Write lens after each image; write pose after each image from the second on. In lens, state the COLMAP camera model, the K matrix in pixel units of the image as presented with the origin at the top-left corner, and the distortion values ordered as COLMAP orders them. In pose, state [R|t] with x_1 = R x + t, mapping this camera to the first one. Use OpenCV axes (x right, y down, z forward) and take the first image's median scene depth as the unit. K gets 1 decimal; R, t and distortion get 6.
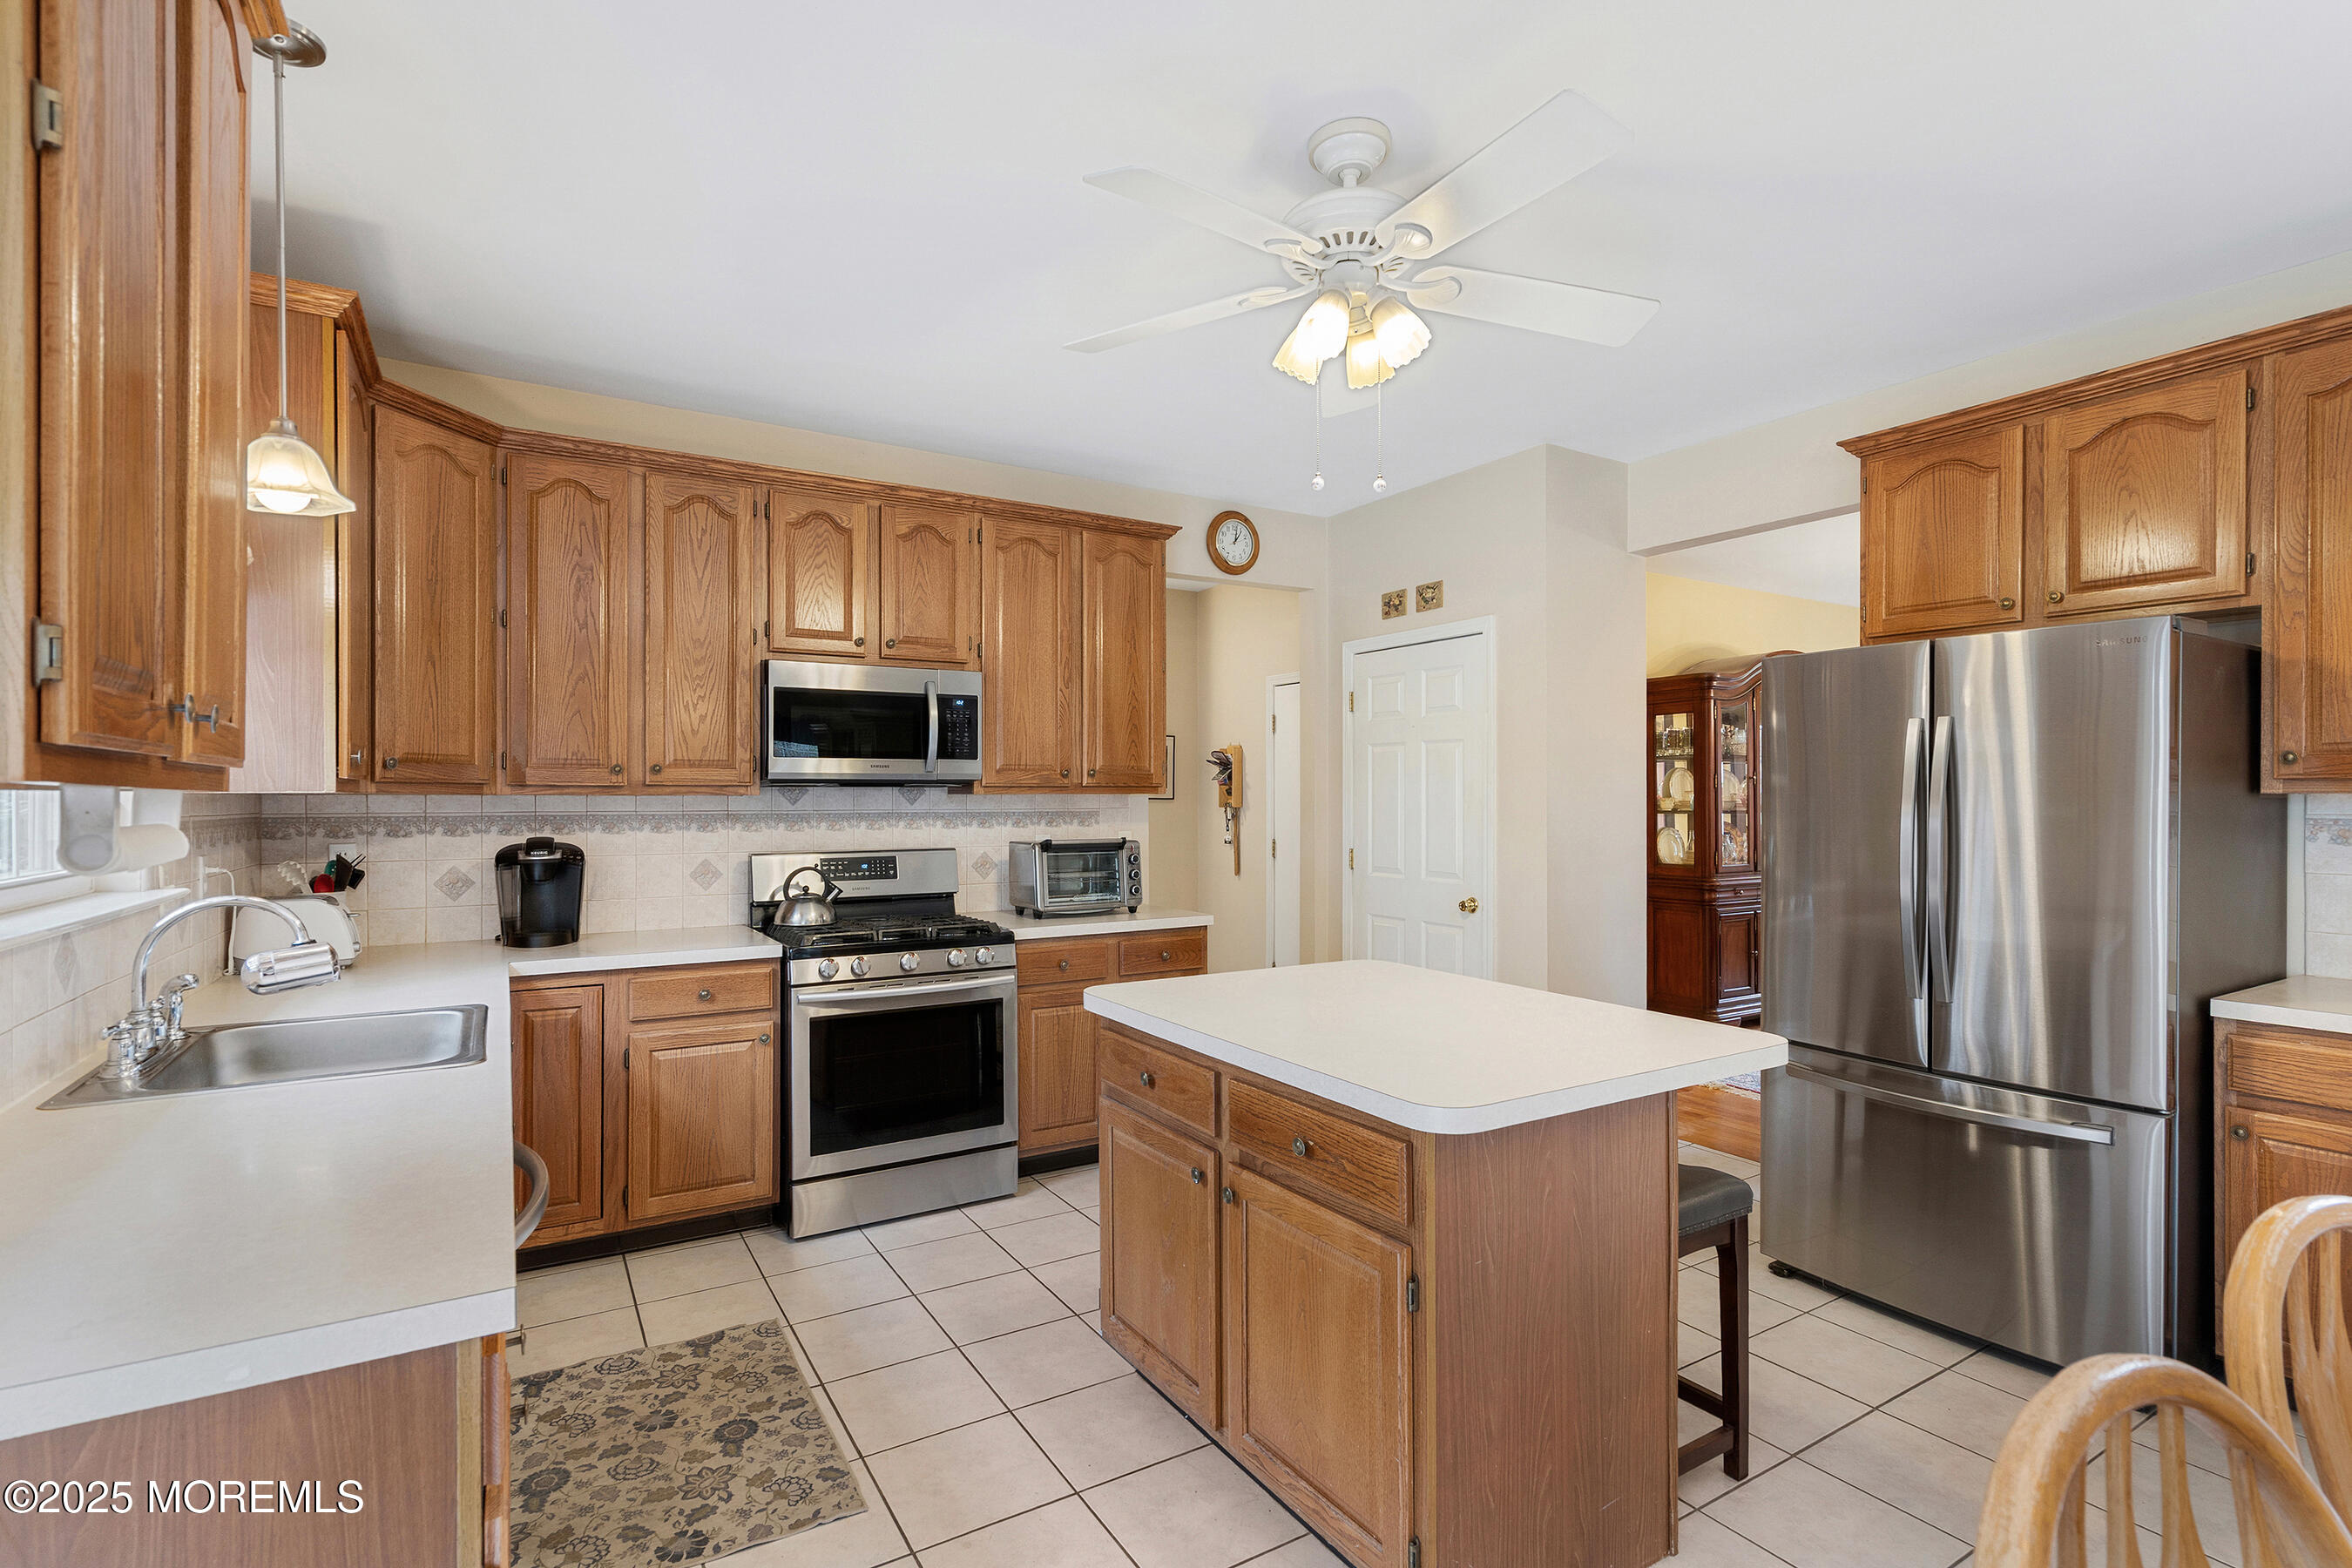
lens RADIAL K [[1081.1, 0, 1172.7], [0, 1081.1, 794.4], [0, 0, 1]] dist [-0.000099, 0.002111]
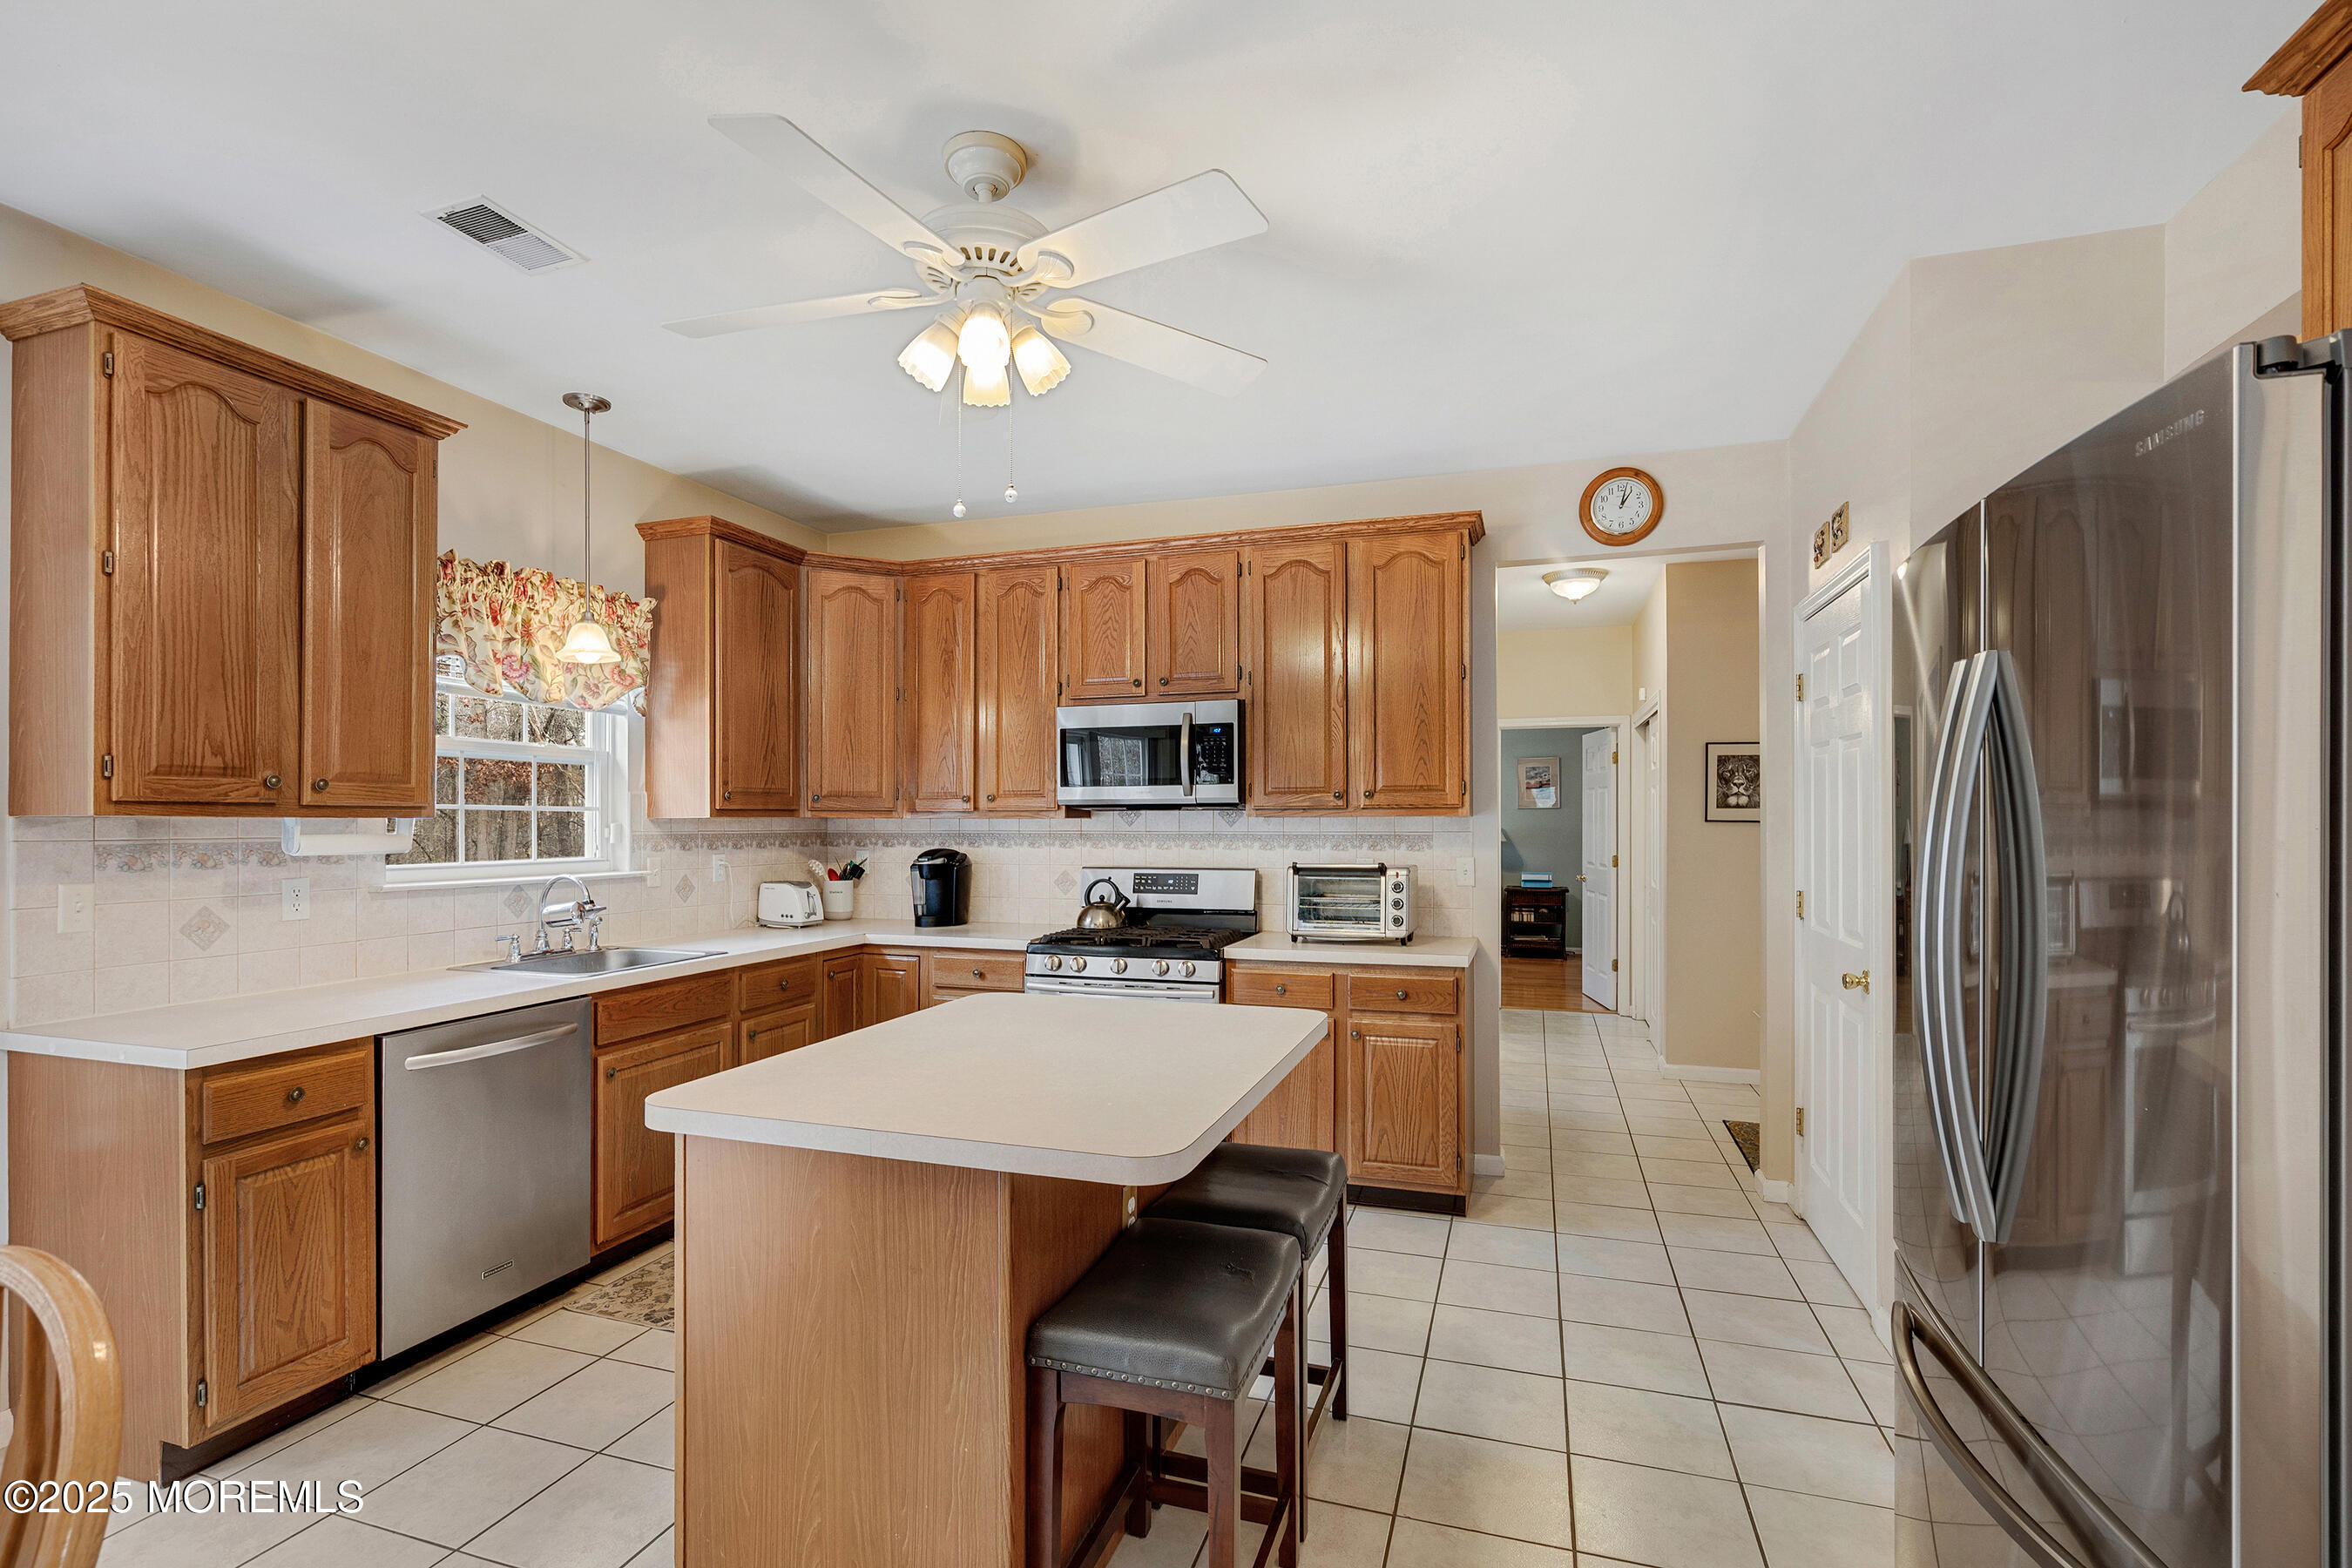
lens RADIAL K [[1081.1, 0, 1177.2], [0, 1081.1, 803.8], [0, 0, 1]] dist [-0.000099, 0.002111]
pose [[0.653925, -0.012575, -0.756455, 0.602695], [0.003256, 0.999899, -0.013808, 0.001625], [0.756553, 0.006566, 0.653900, 0.290988]]
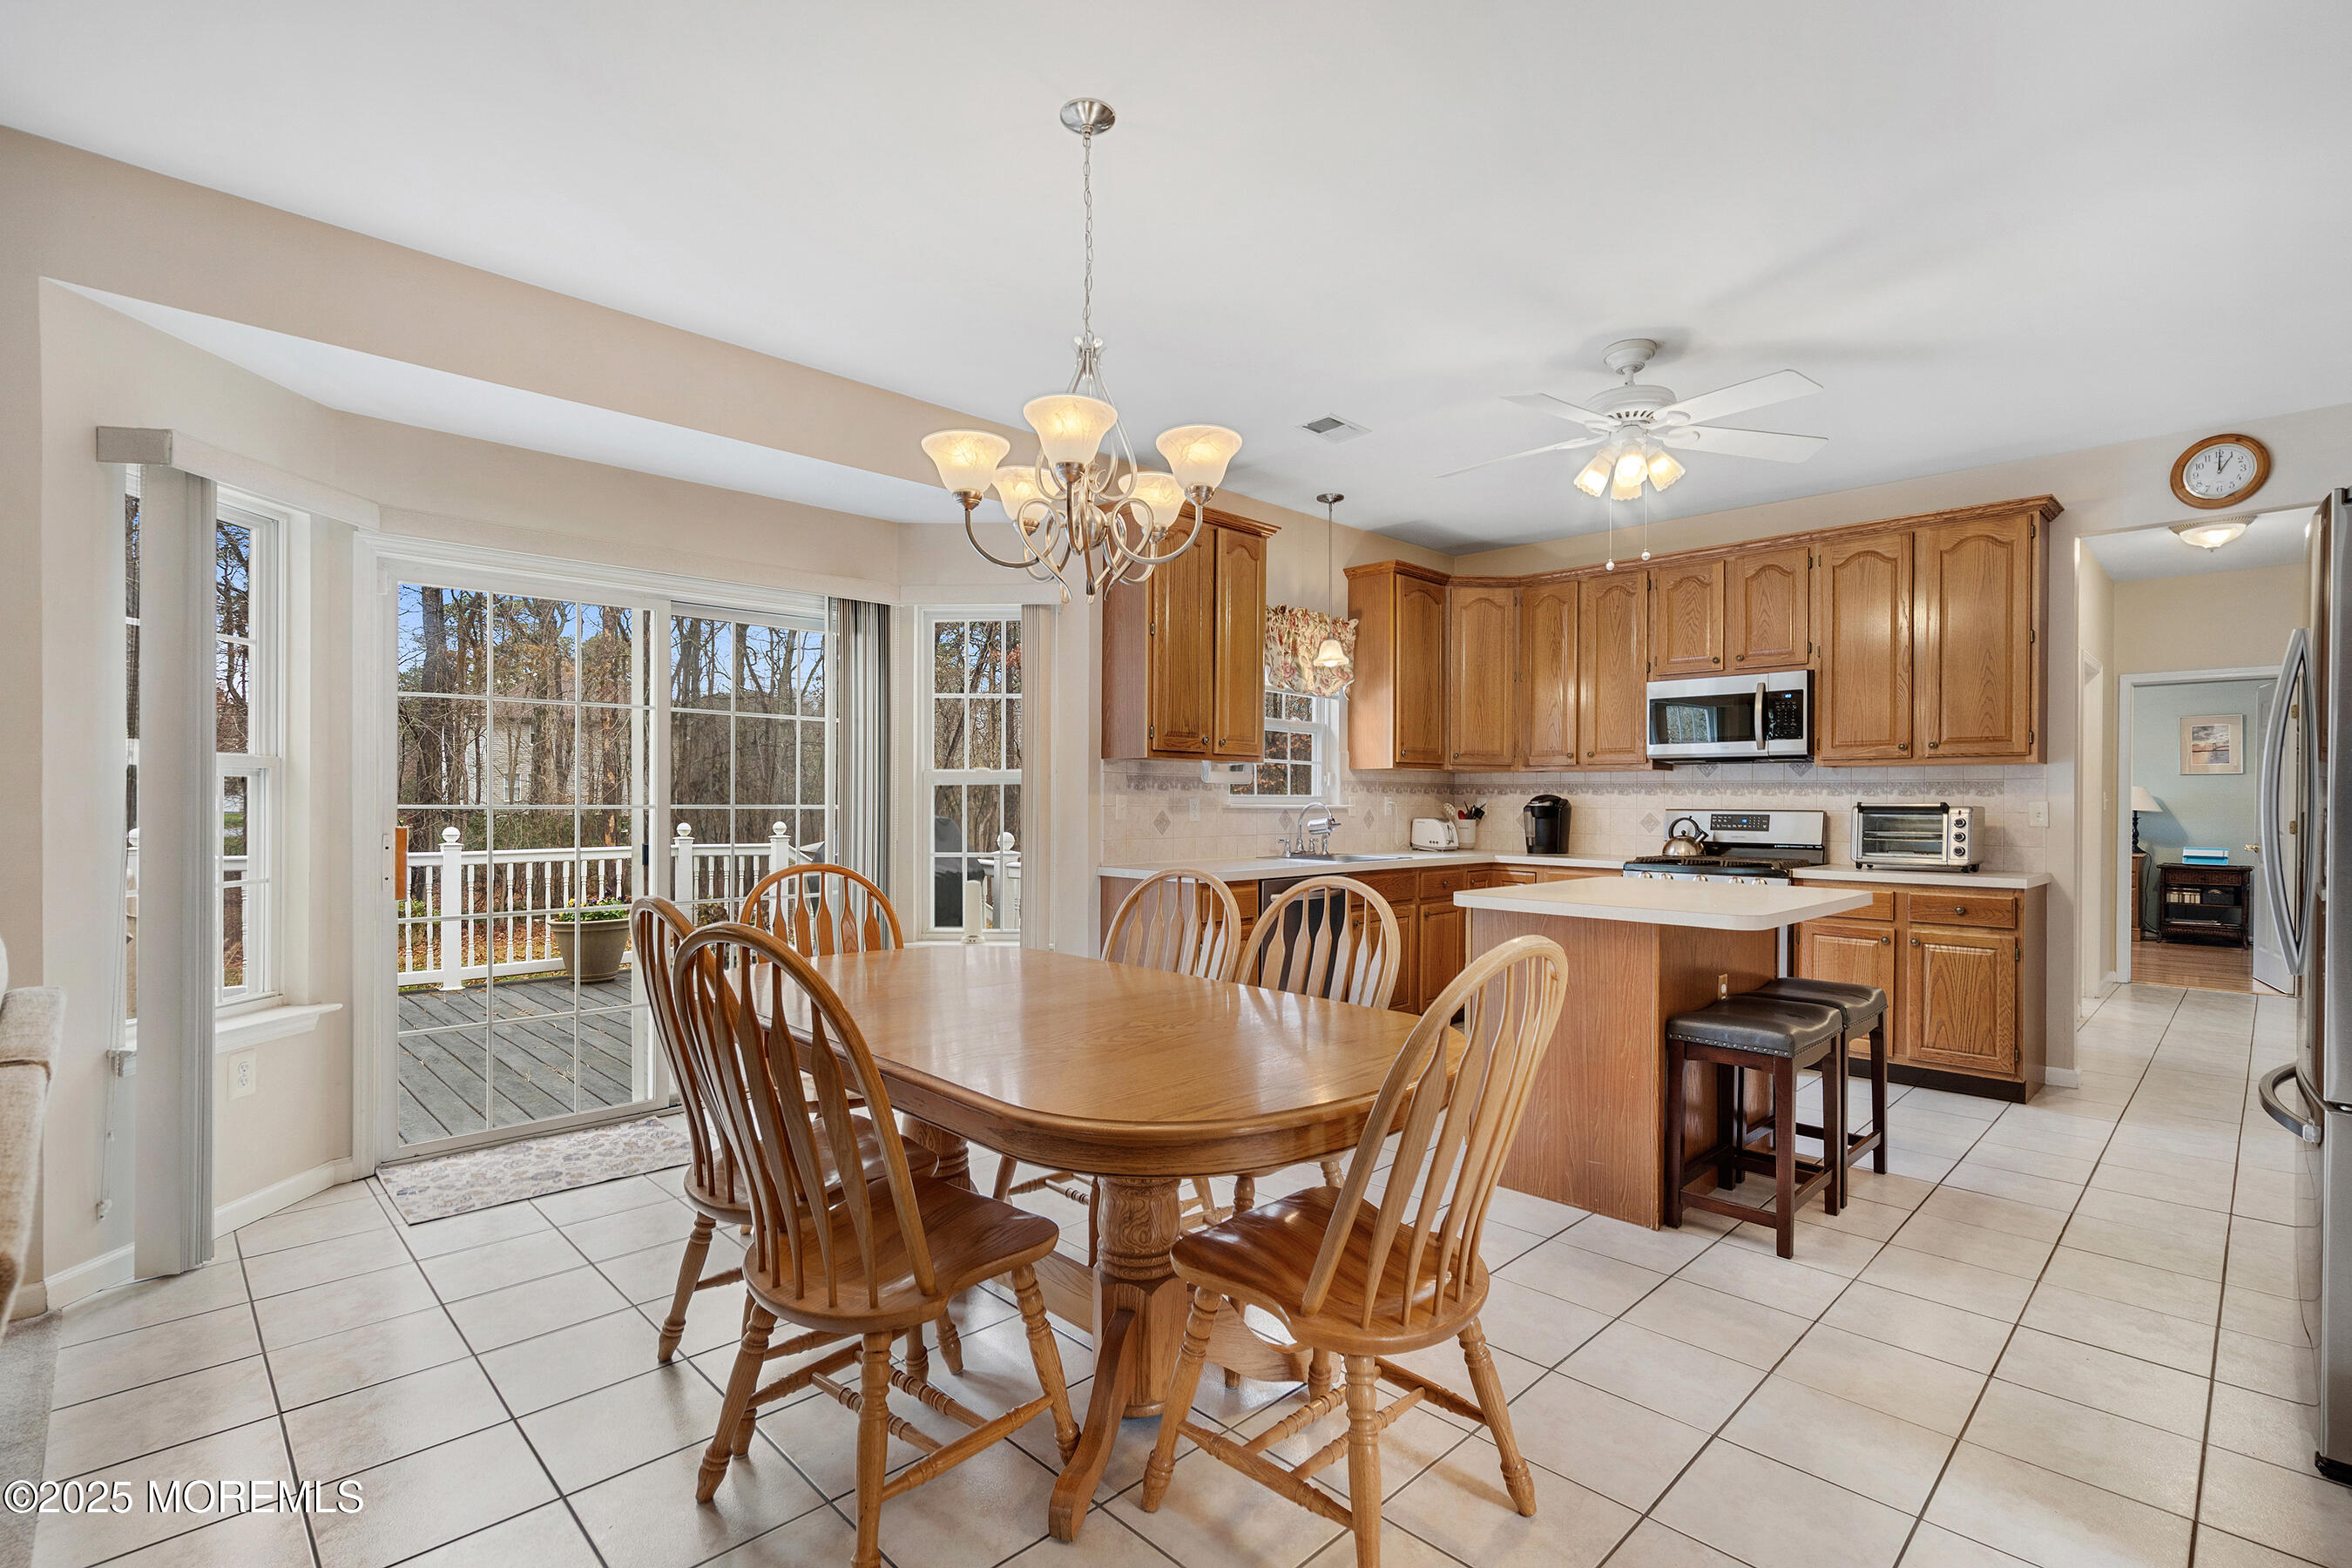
lens RADIAL K [[1081.1, 0, 1216.5], [0, 1081.1, 799.7], [0, 0, 1]] dist [-0.000099, 0.002111]
pose [[0.257460, 0.002623, -0.966285, 0.920947], [-0.003036, 0.999994, 0.001906, 0.041502], [0.966284, 0.002443, 0.257466, 0.001605]]
